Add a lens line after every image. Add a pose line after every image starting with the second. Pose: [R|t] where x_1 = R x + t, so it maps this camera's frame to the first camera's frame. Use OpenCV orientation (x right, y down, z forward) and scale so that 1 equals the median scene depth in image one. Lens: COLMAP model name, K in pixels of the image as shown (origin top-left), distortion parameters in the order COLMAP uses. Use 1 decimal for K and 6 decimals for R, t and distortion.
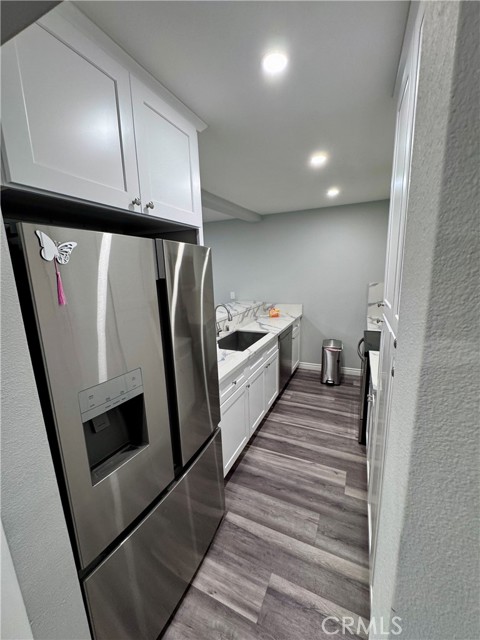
lens RADIAL K [[256.3, 0, 240.0], [0, 256.3, 320.0], [0, 0, 1]] dist [0.003021, 0.000049]
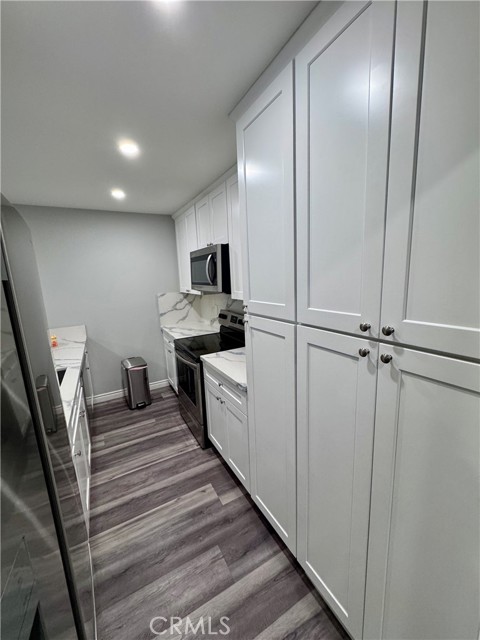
lens RADIAL K [[256.5, 0, 240.9], [0, 256.5, 320.3], [0, 0, 1]] dist [0.000663, 0.000411]
pose [[0.588702, -0.132771, 0.797372, -0.166497], [0.178406, 0.983435, 0.032035, -0.020959], [-0.788417, 0.123396, 0.602638, 0.195440]]
